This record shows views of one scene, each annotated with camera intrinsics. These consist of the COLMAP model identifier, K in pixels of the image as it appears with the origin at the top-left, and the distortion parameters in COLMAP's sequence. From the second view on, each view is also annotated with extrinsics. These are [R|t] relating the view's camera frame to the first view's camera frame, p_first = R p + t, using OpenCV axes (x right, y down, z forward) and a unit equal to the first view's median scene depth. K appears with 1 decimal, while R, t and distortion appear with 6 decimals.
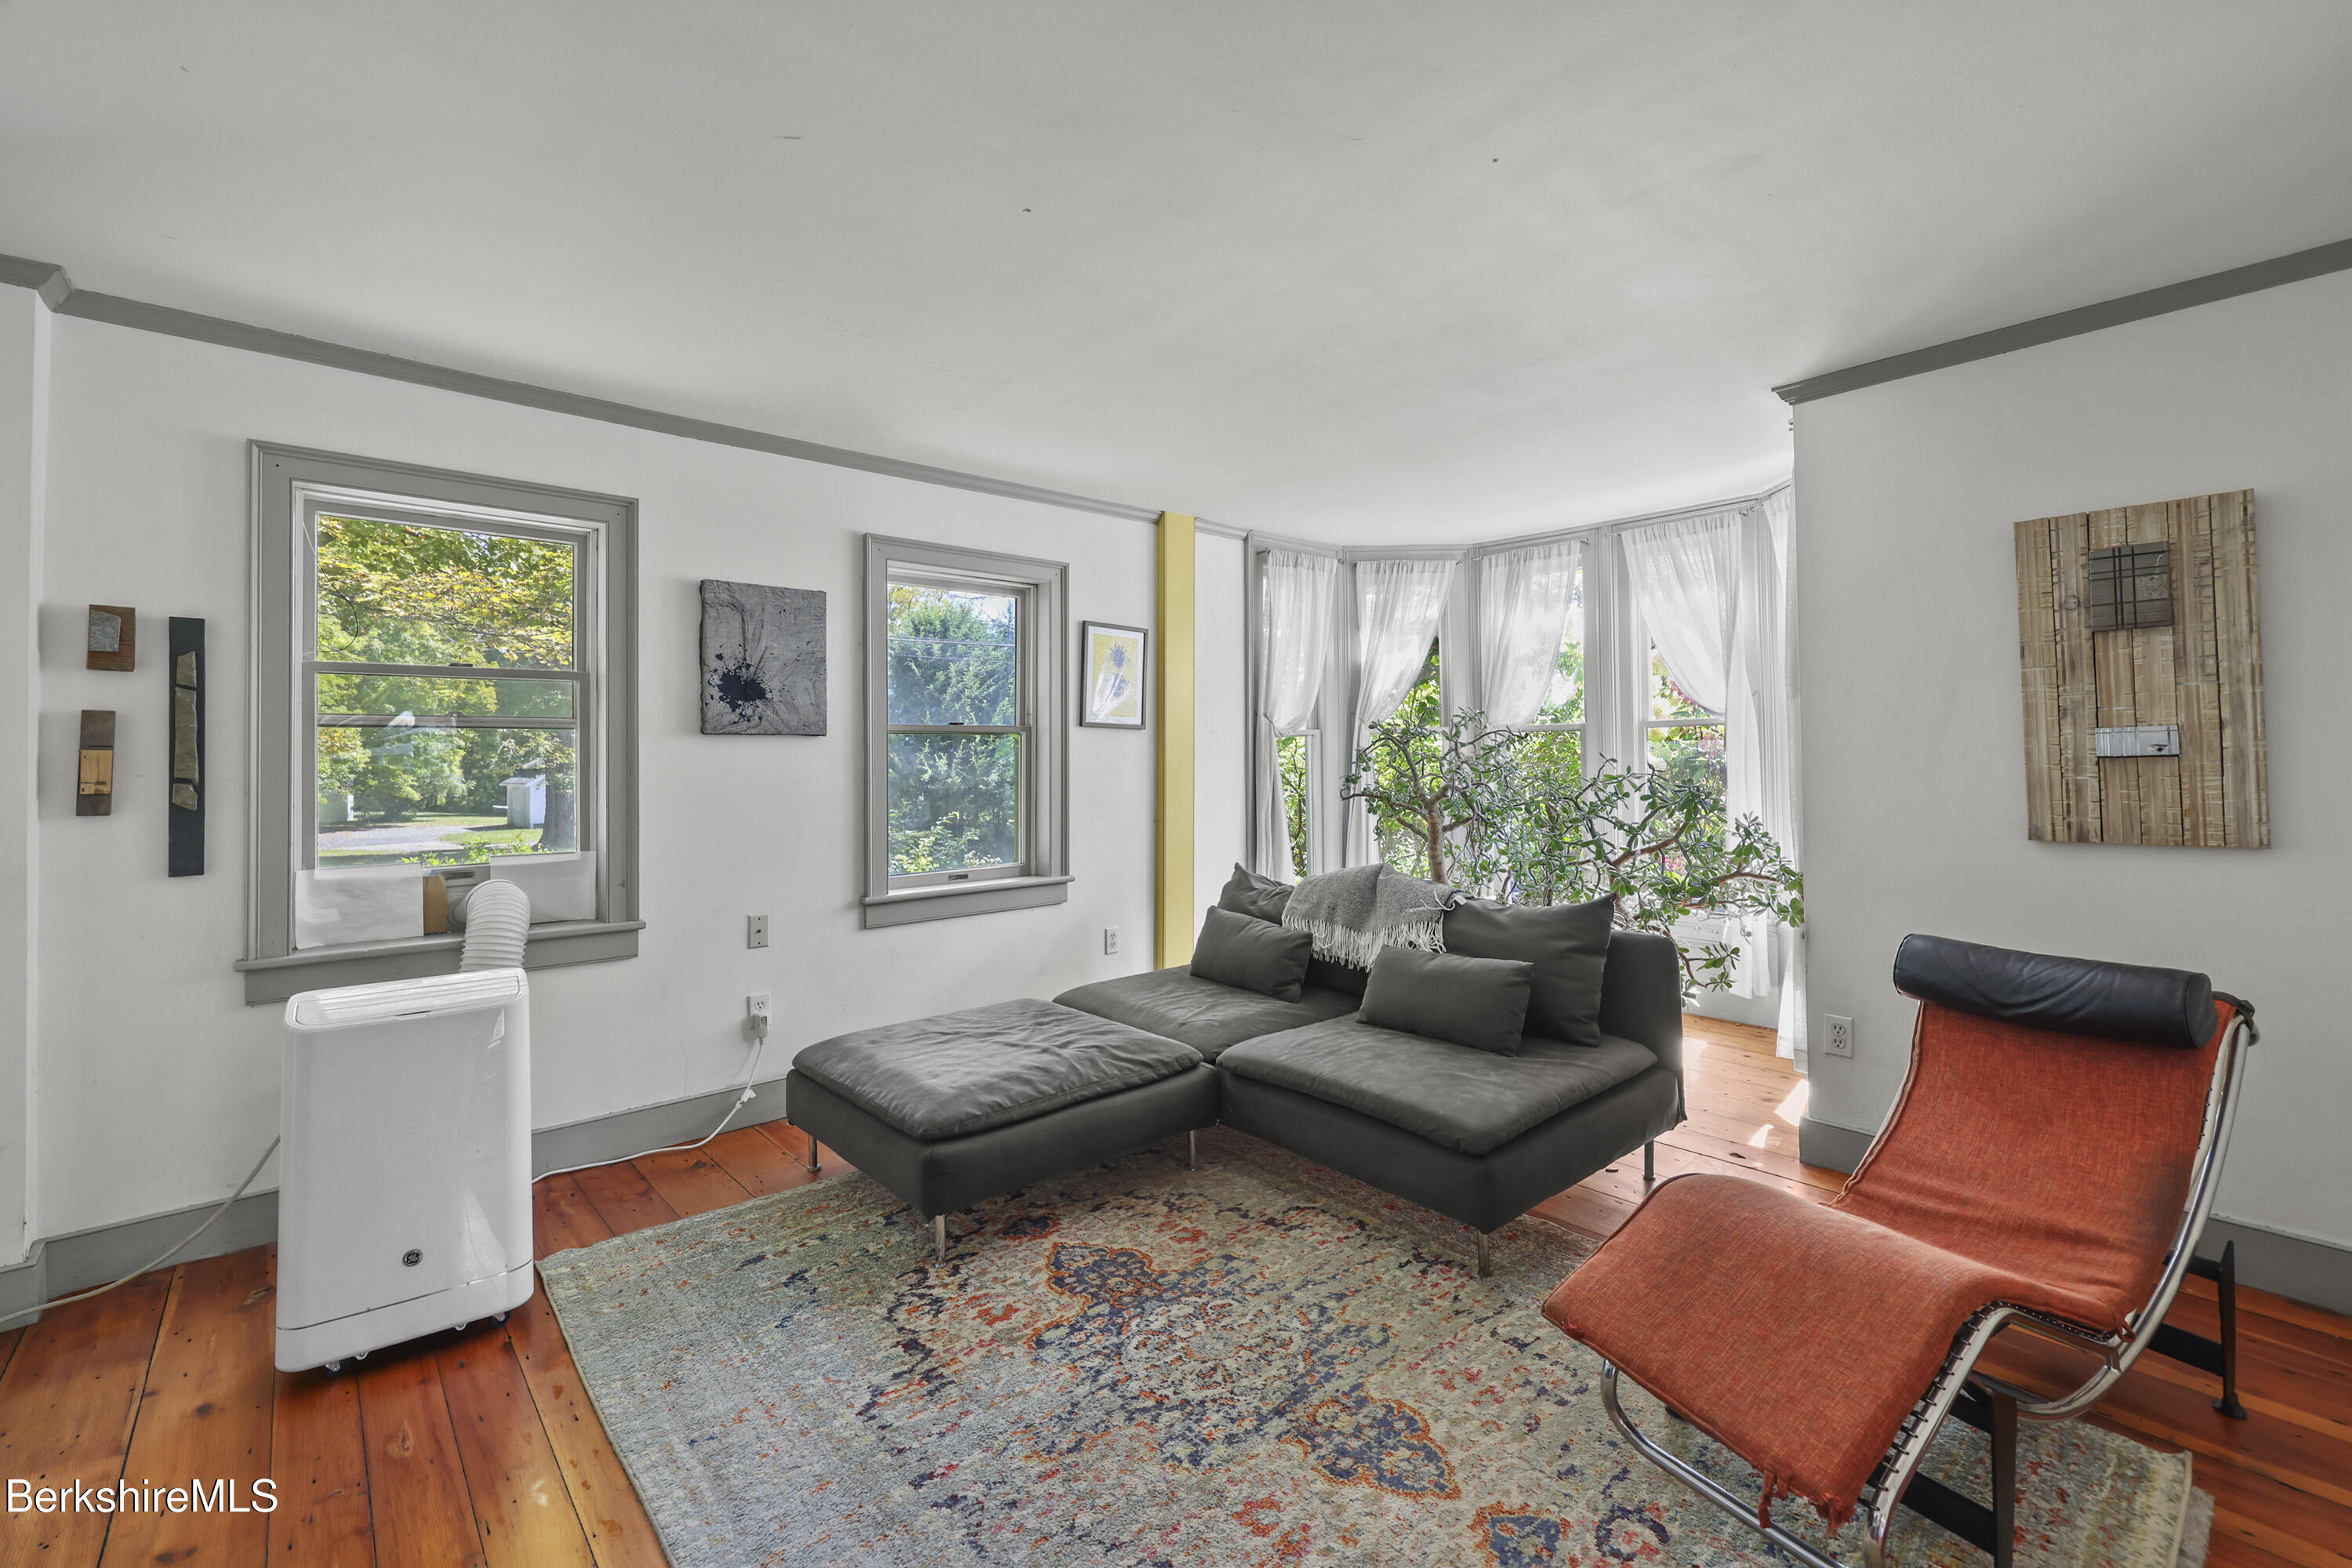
lens RADIAL K [[953.9, 0, 1174.8], [0, 953.9, 740.4], [0, 0, 1]] dist [-0.002635, 0.000823]
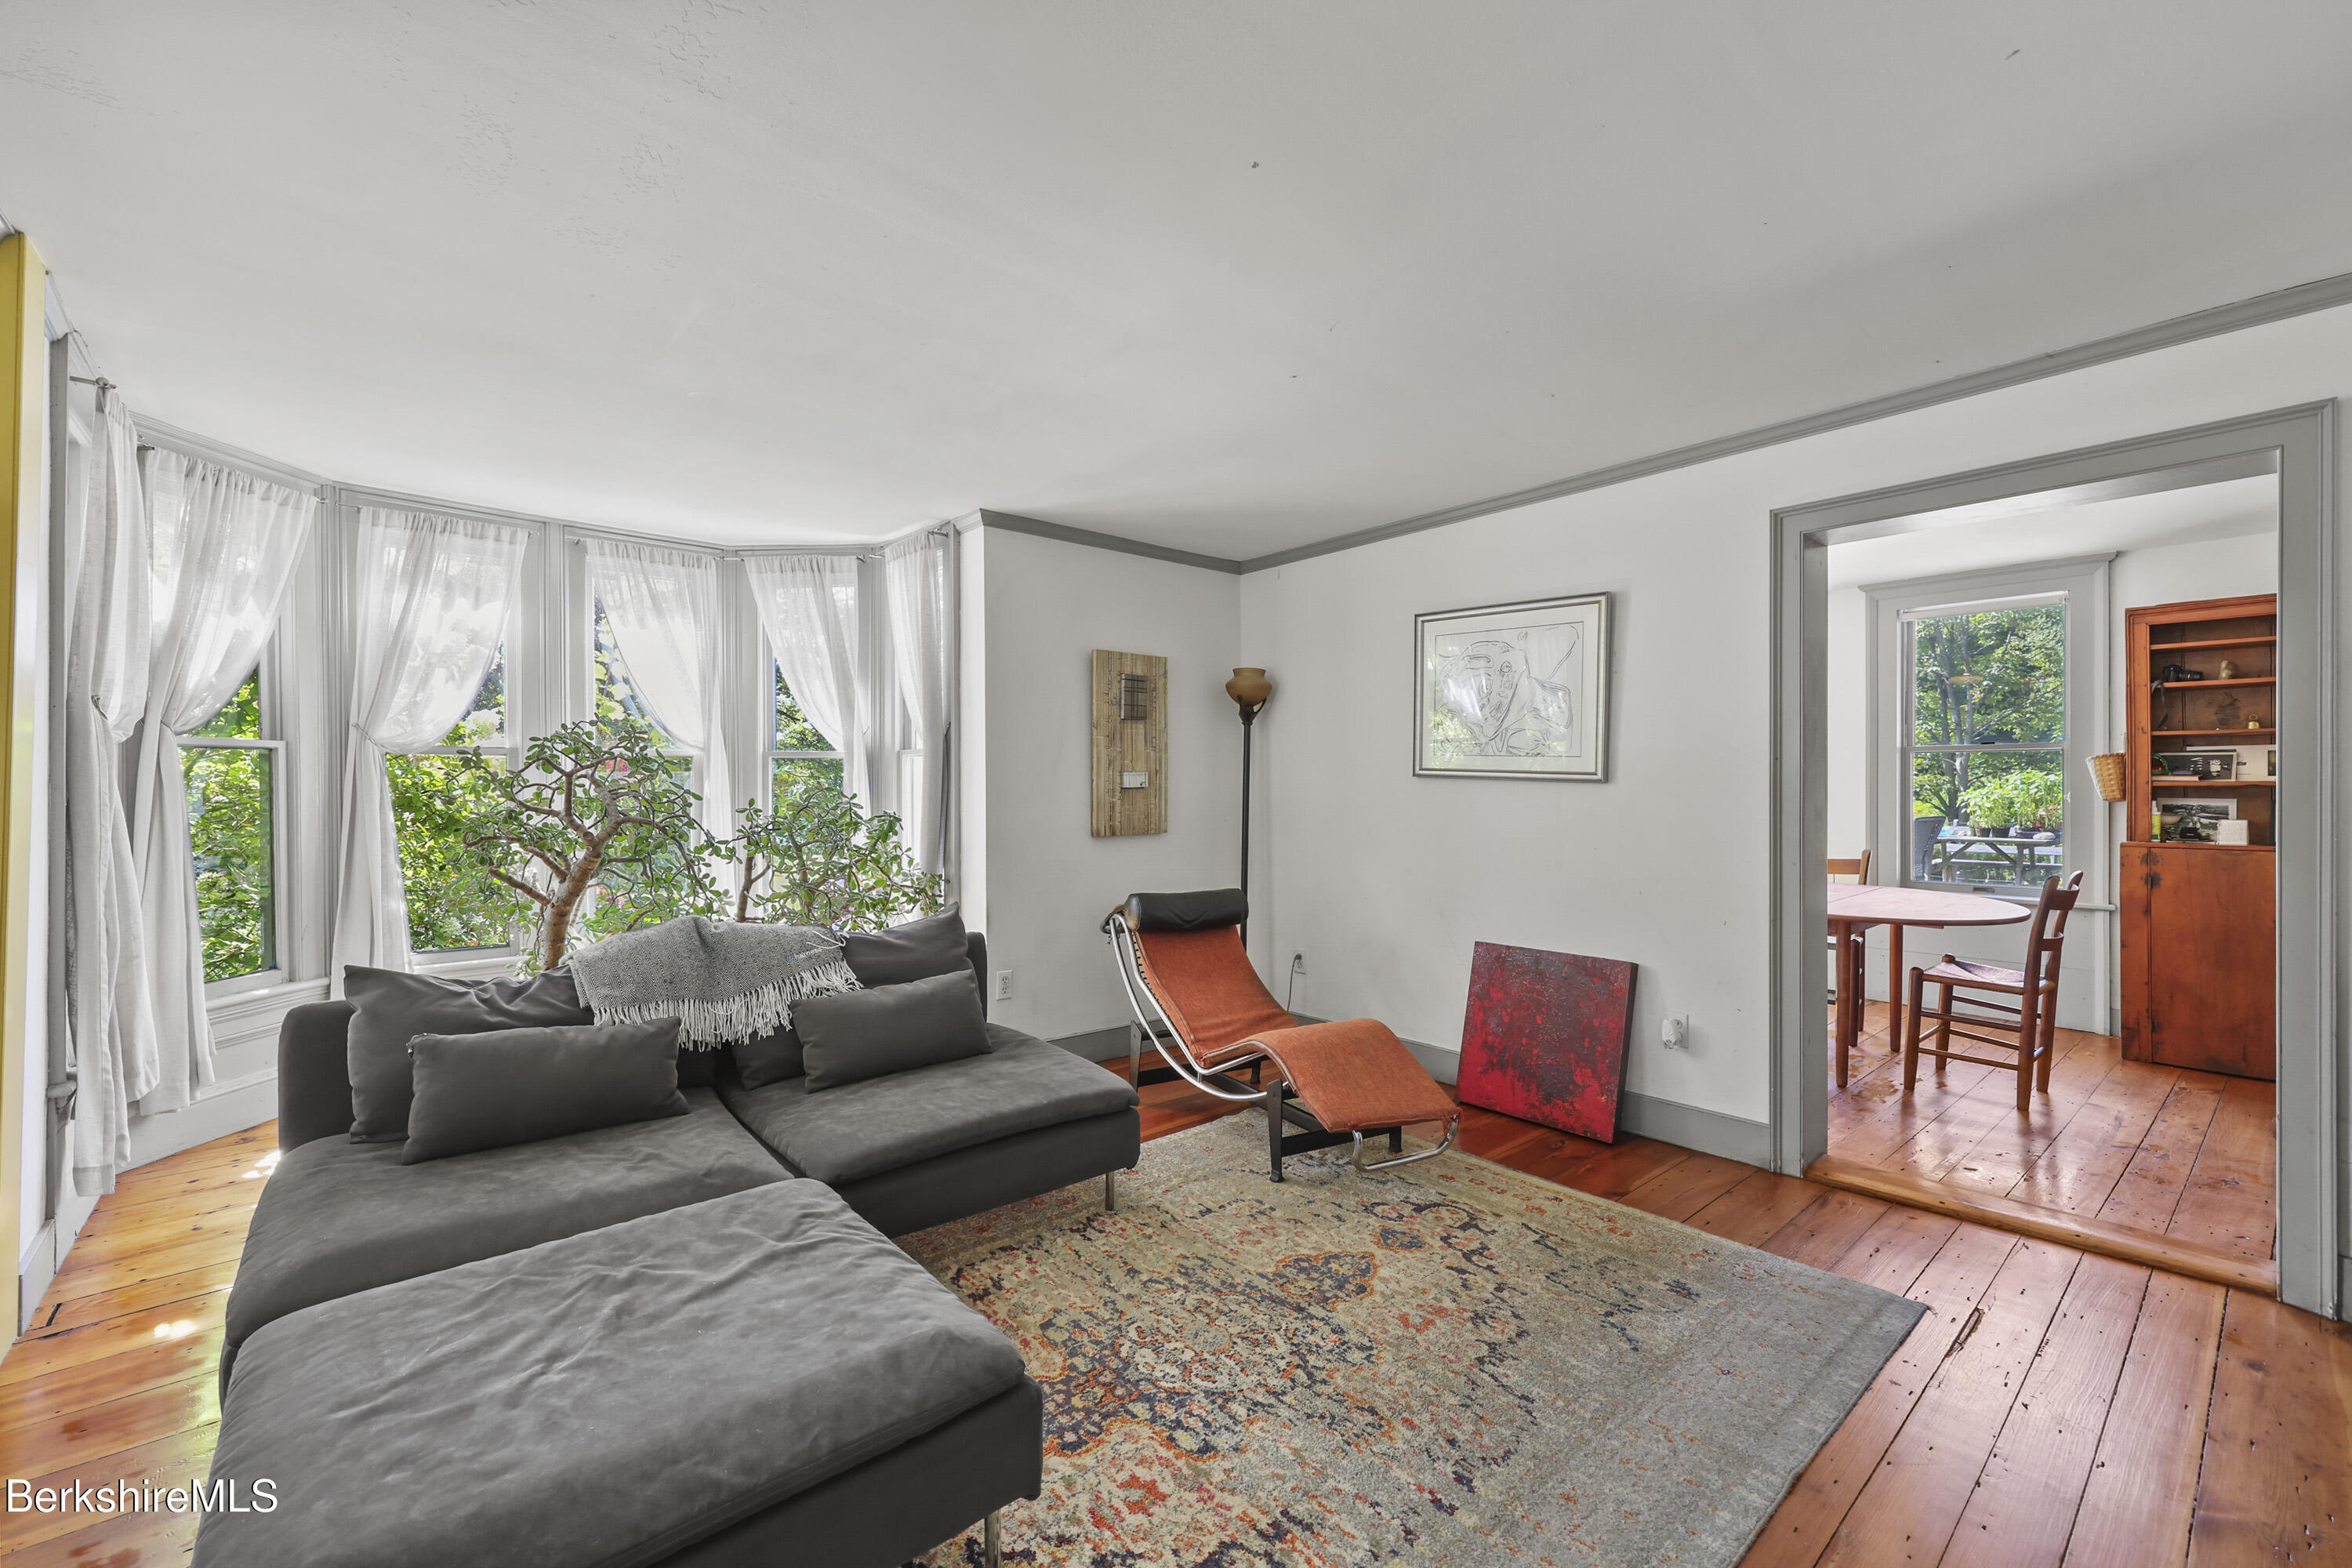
lens RADIAL K [[953.9, 0, 1175.5], [0, 953.9, 787.0], [0, 0, 1]] dist [-0.002635, 0.000823]
pose [[0.036952, 0.008739, 0.999279, -0.914582], [-0.017917, 0.999807, -0.008081, 0.030974], [-0.999156, -0.017606, 0.037101, 0.903511]]
